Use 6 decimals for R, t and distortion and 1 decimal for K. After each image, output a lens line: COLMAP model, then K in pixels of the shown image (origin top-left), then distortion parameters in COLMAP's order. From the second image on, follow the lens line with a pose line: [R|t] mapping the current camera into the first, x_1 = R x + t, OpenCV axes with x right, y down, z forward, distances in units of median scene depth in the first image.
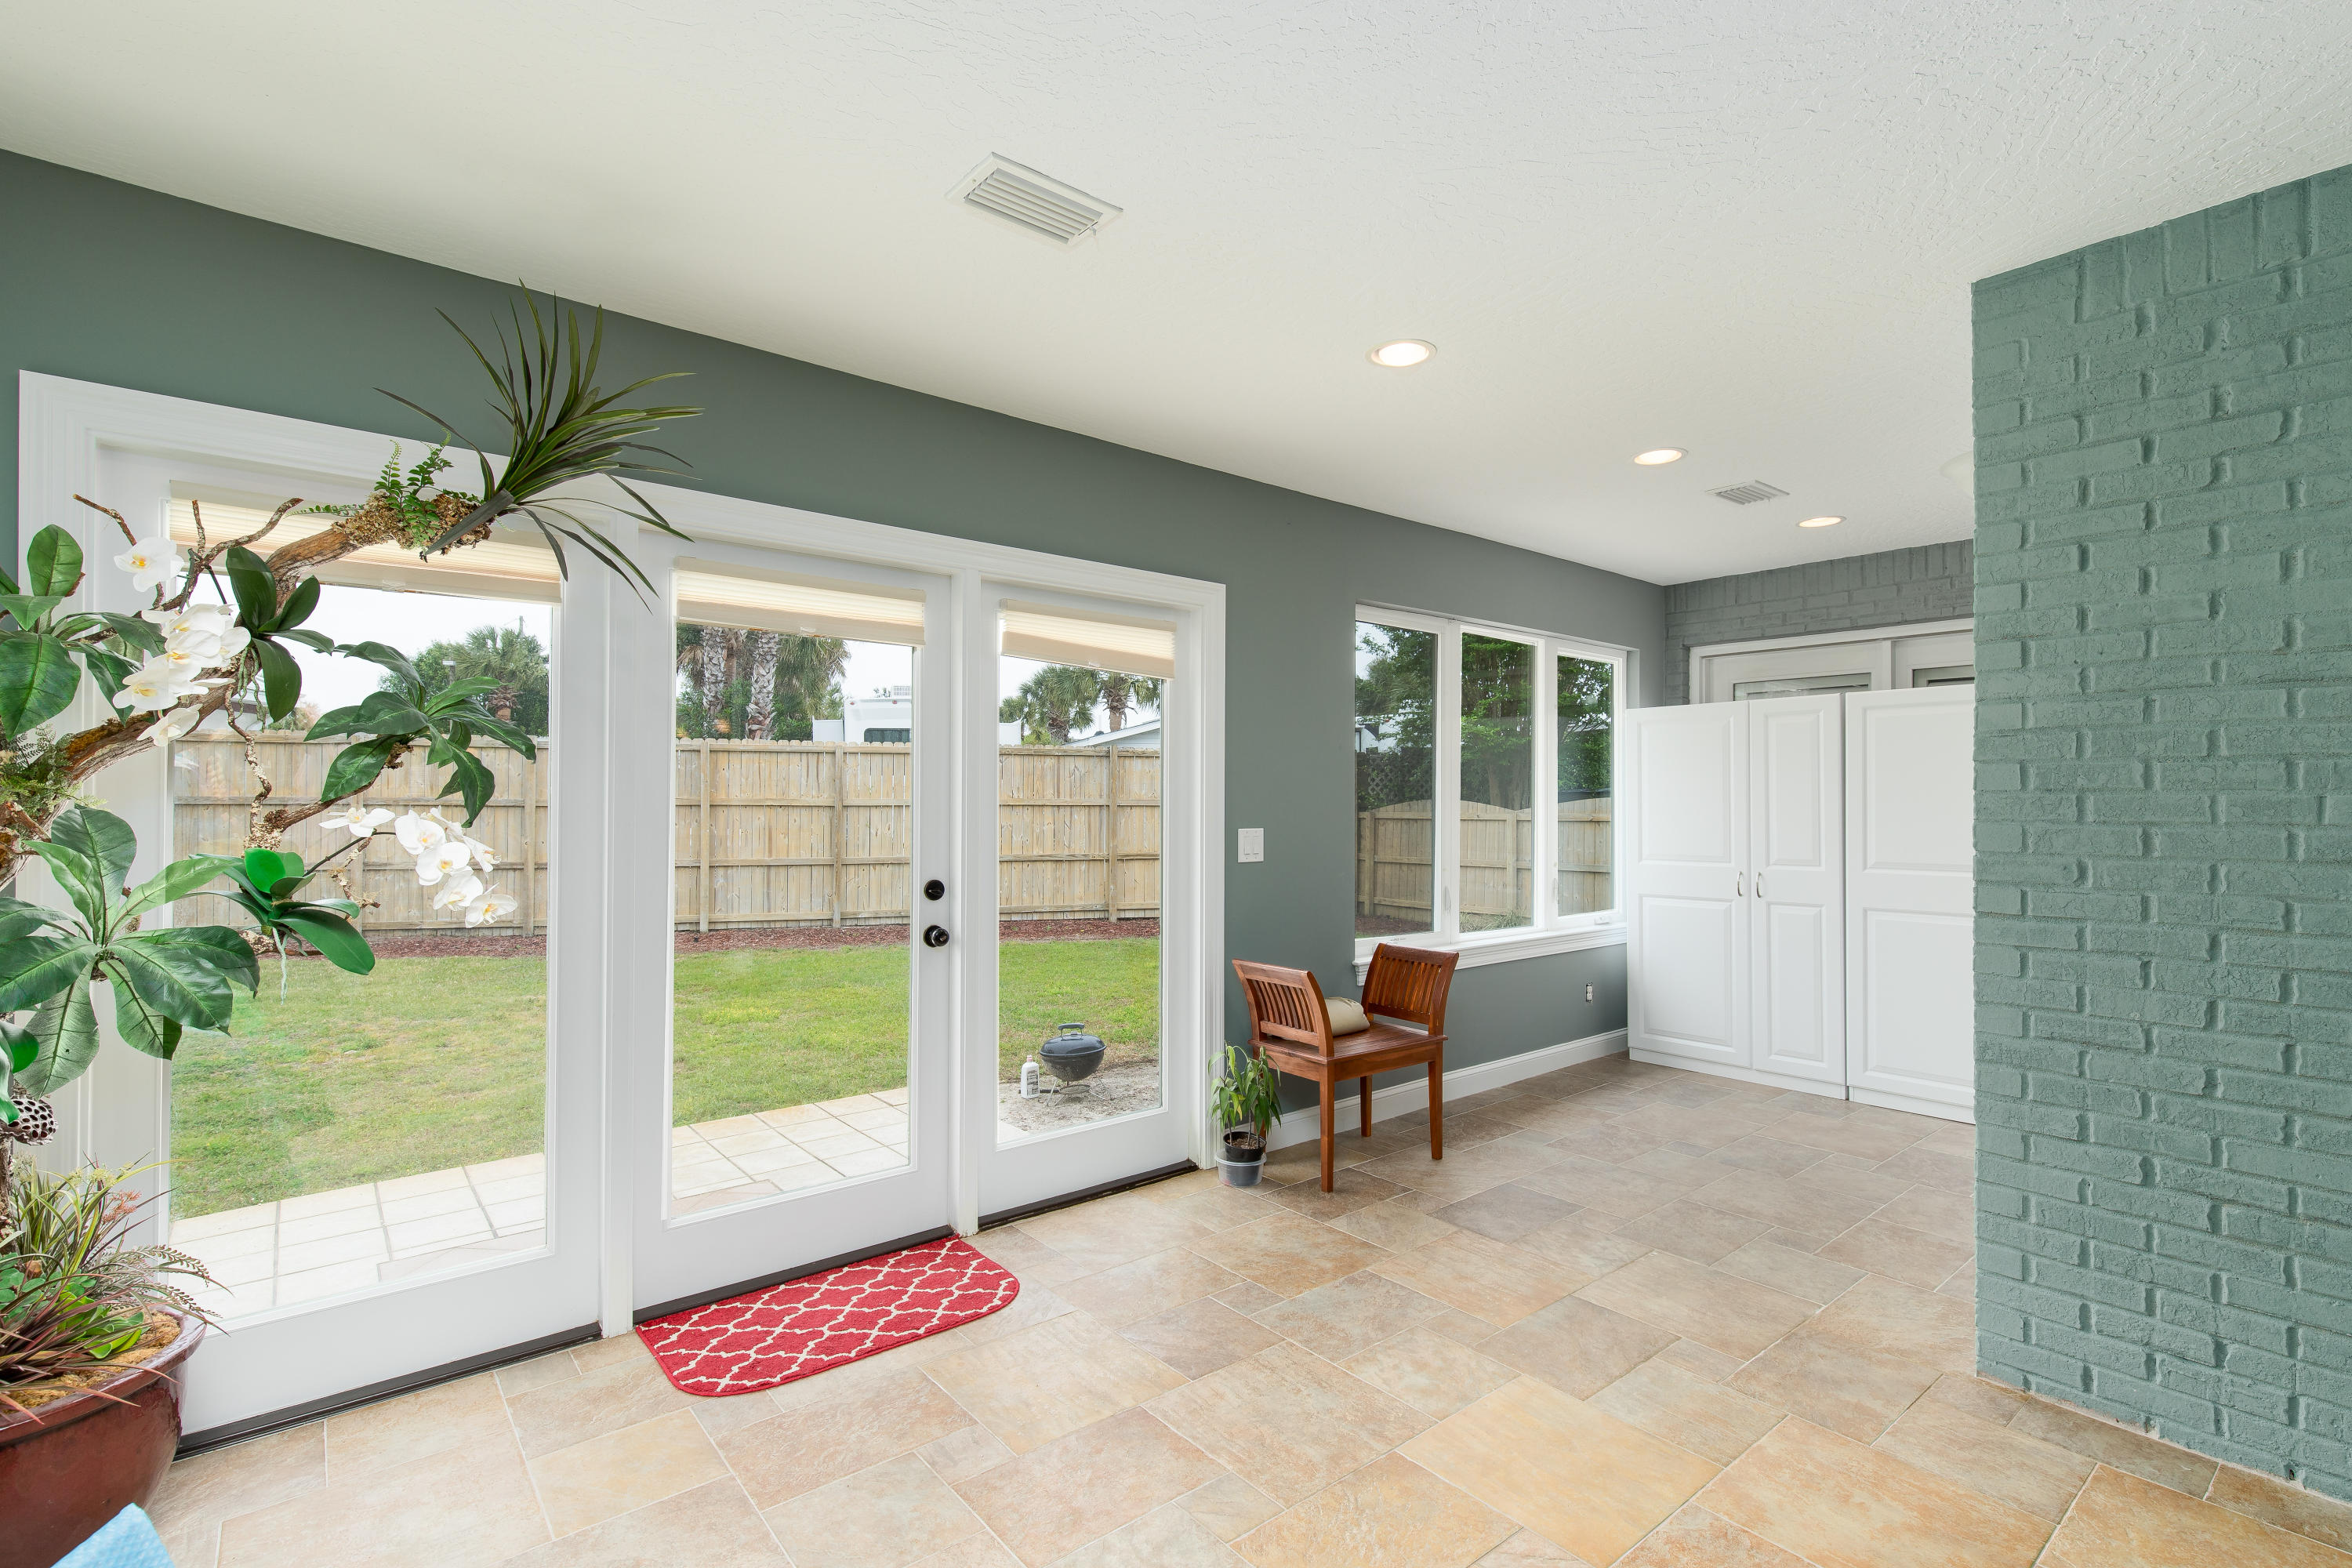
lens RADIAL K [[1070.9, 0, 1185.4], [0, 1070.9, 790.3], [0, 0, 1]] dist [0.004384, 0.001007]
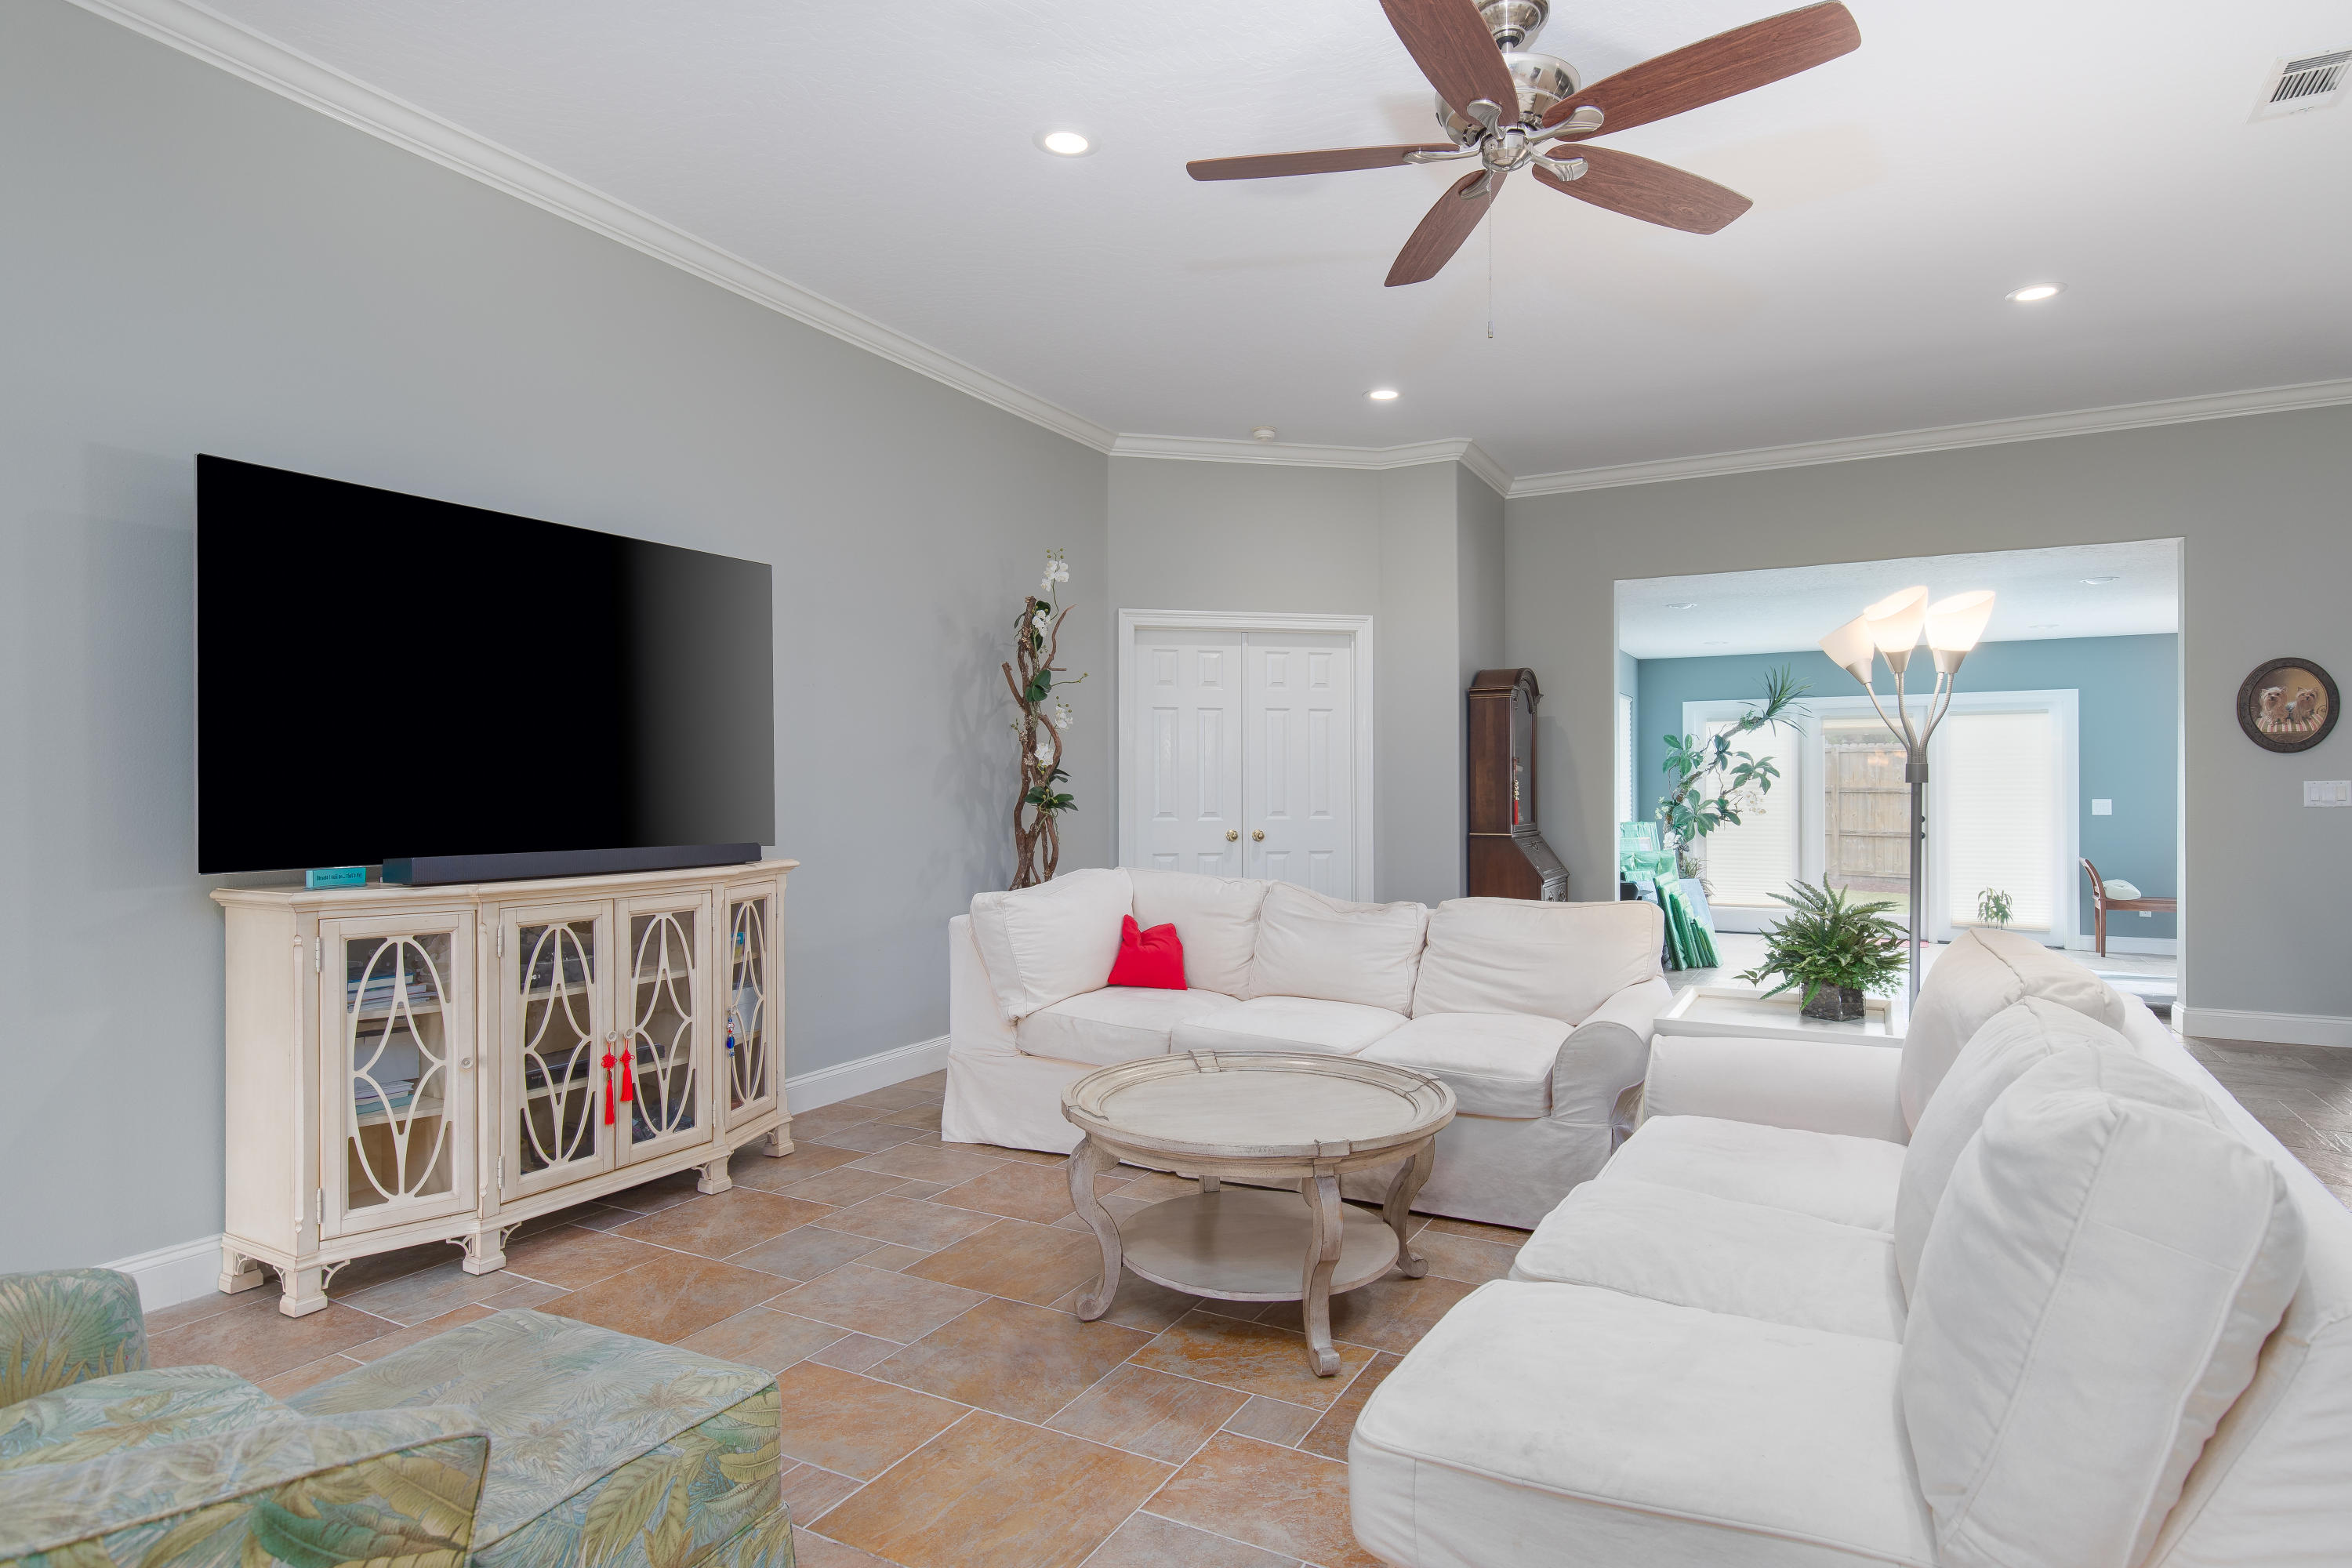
lens RADIAL K [[1293.5, 0, 1186.8], [0, 1293.5, 791.8], [0, 0, 1]] dist [-0.003896, 0.001487]
pose [[0.368675, -0.001734, -0.929557, 1.767223], [0.011735, 0.999927, 0.002790, -0.008623], [0.929484, -0.011937, 0.368668, -1.628030]]
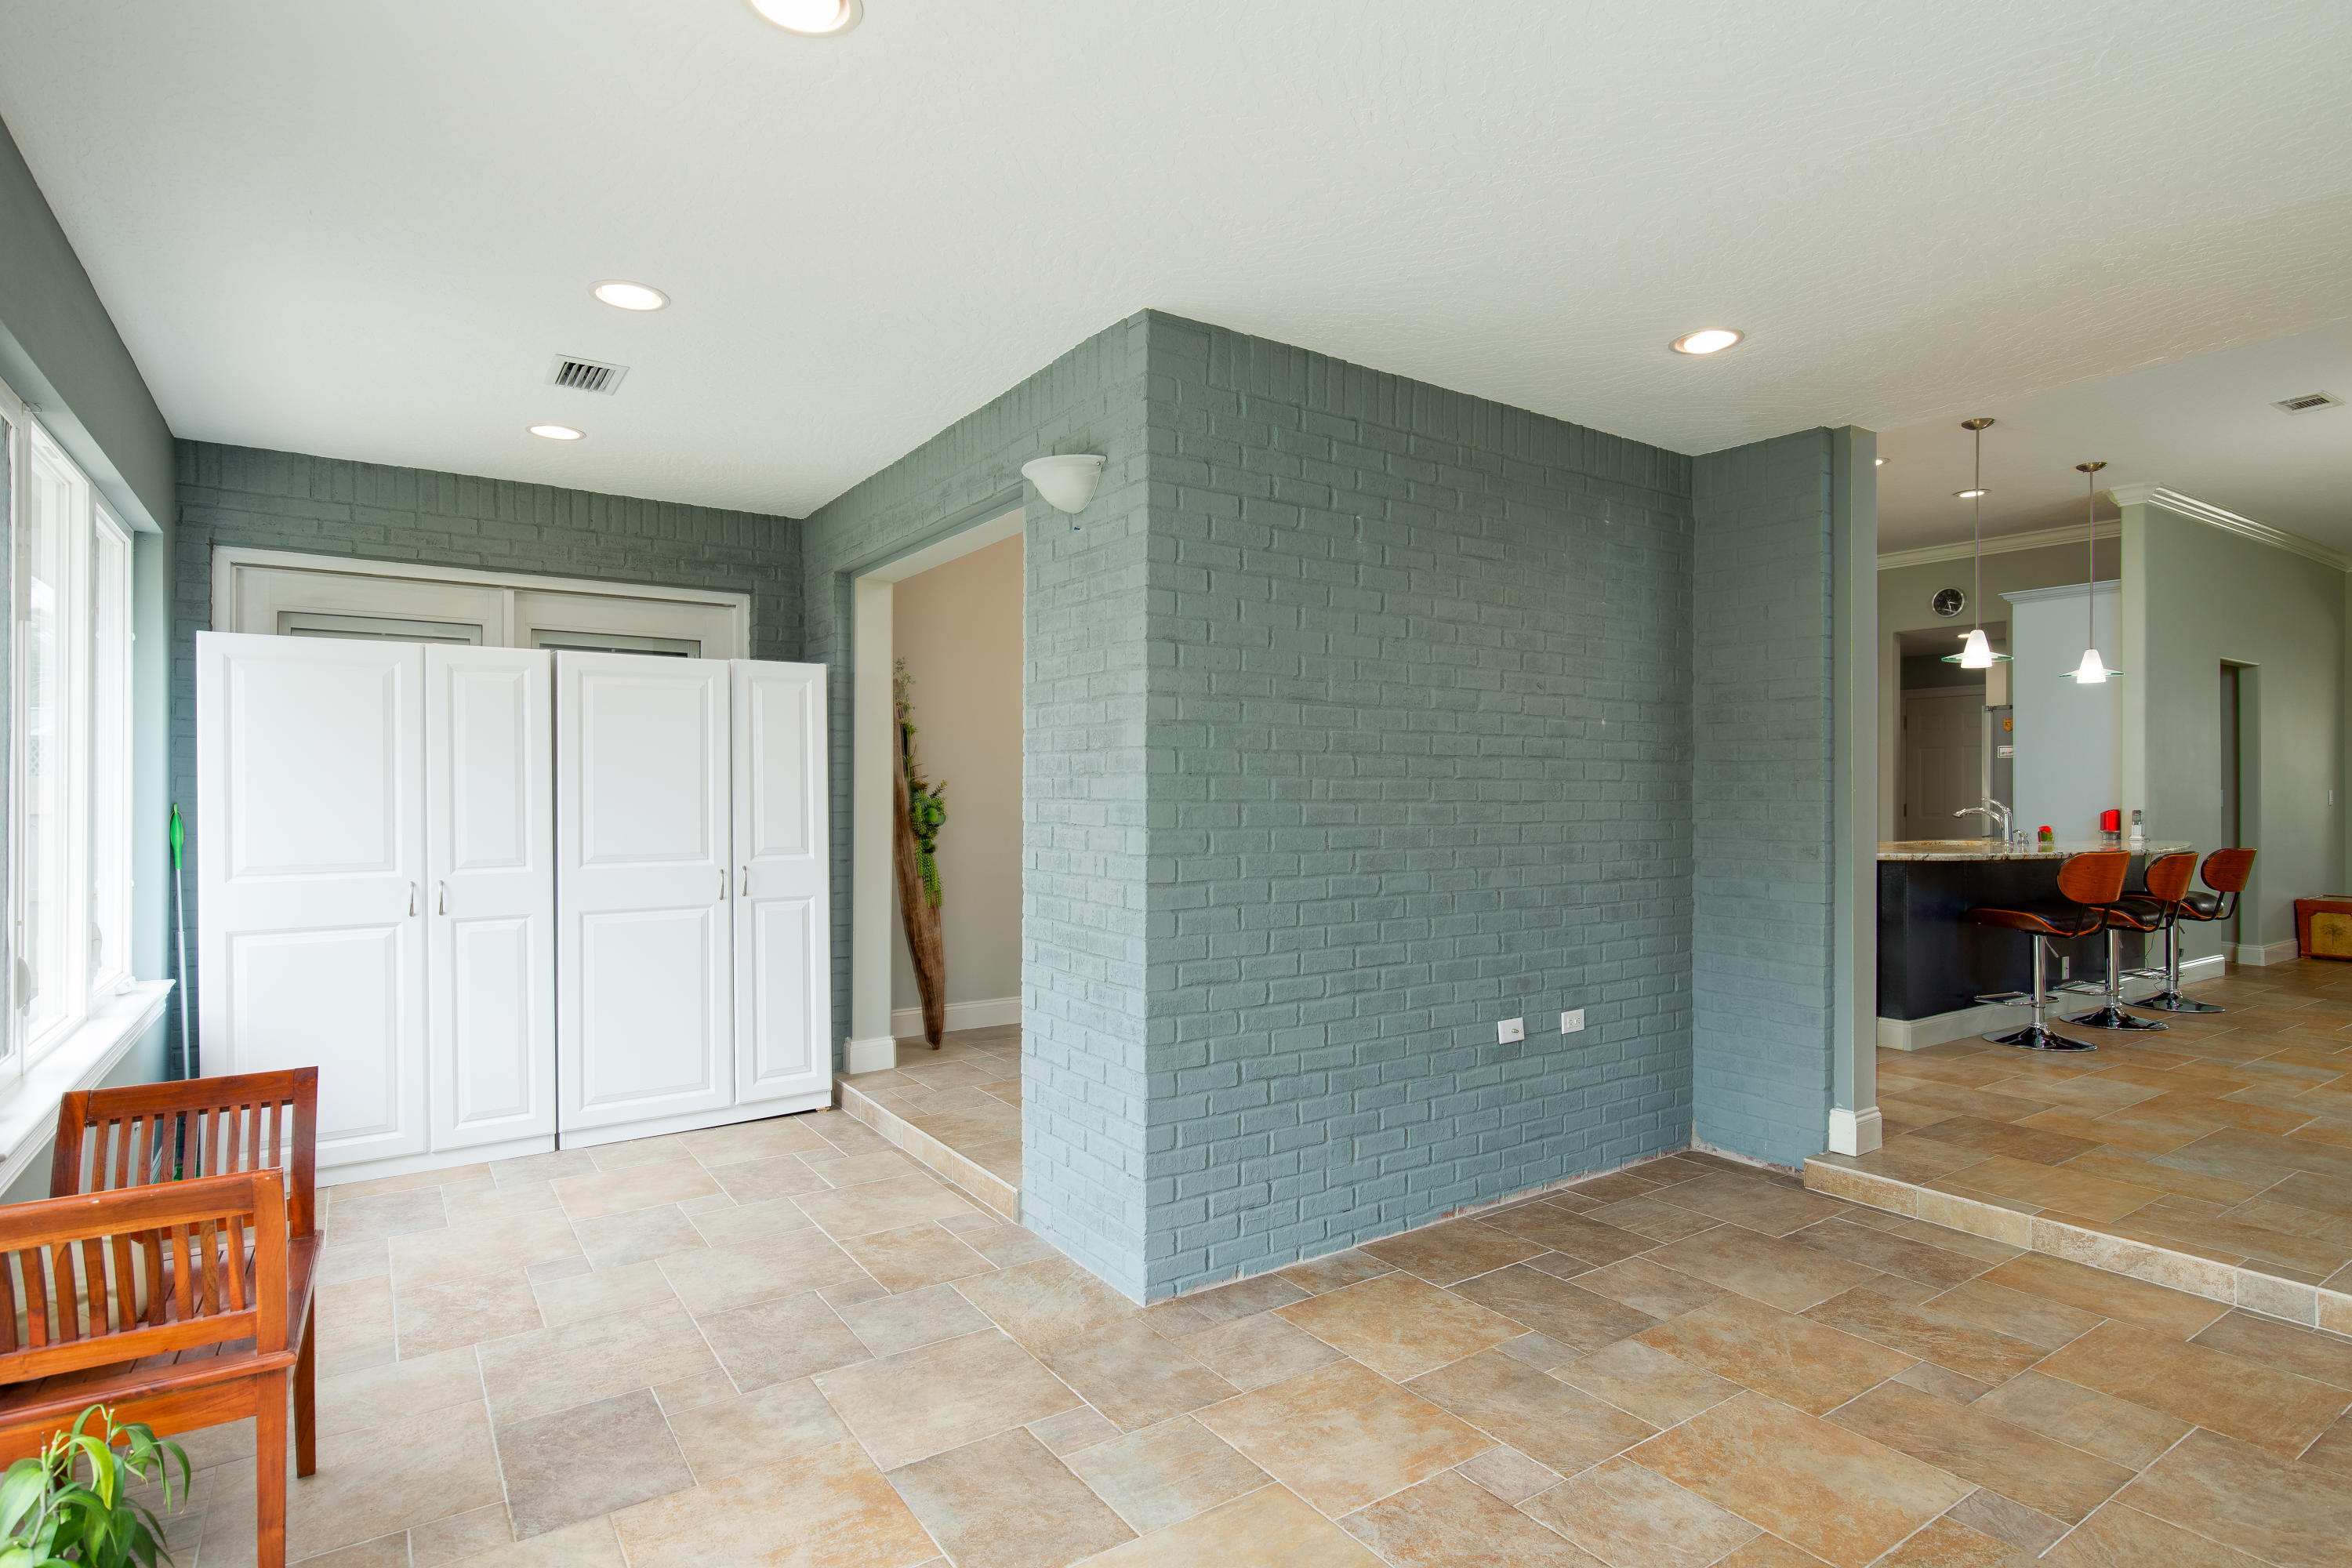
lens RADIAL K [[1223.6, 0, 1179.5], [0, 1223.6, 785.9], [0, 0, 1]] dist [-0.002440, -0.000351]
pose [[0.092035, 0.001883, 0.995754, -0.536873], [-0.011466, 0.999934, -0.000831, 0.014814], [-0.995690, -0.011341, 0.092050, 0.908686]]
